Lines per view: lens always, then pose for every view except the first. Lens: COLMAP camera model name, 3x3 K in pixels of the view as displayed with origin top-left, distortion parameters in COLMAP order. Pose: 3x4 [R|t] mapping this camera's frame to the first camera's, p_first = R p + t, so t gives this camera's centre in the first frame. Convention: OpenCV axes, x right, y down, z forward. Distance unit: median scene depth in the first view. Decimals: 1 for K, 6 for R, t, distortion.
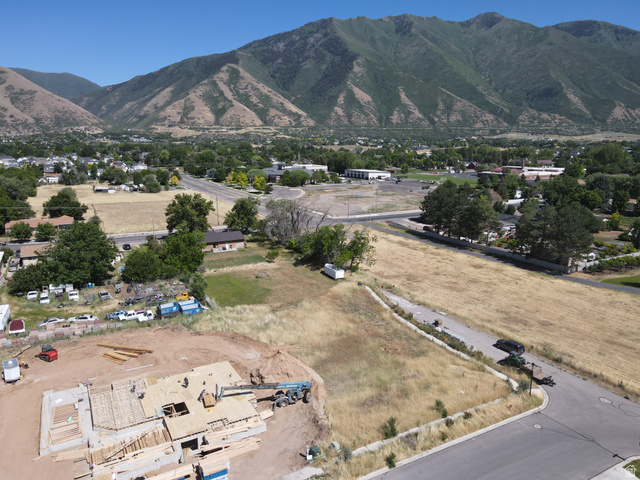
lens RADIAL K [[468.9, 0, 320.0], [0, 468.9, 240.0], [0, 0, 1]] dist [0.012378, 0.005833]
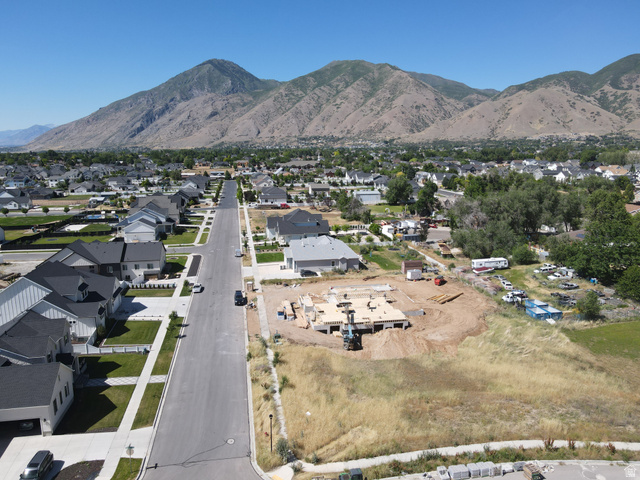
lens RADIAL K [[468.9, 0, 320.0], [0, 468.9, 240.0], [0, 0, 1]] dist [0.012378, 0.005833]
pose [[-0.319836, 0.187820, -0.928670, 0.756002], [-0.193955, 0.946419, 0.258209, -0.161607], [0.927408, 0.262705, -0.266270, 0.828438]]
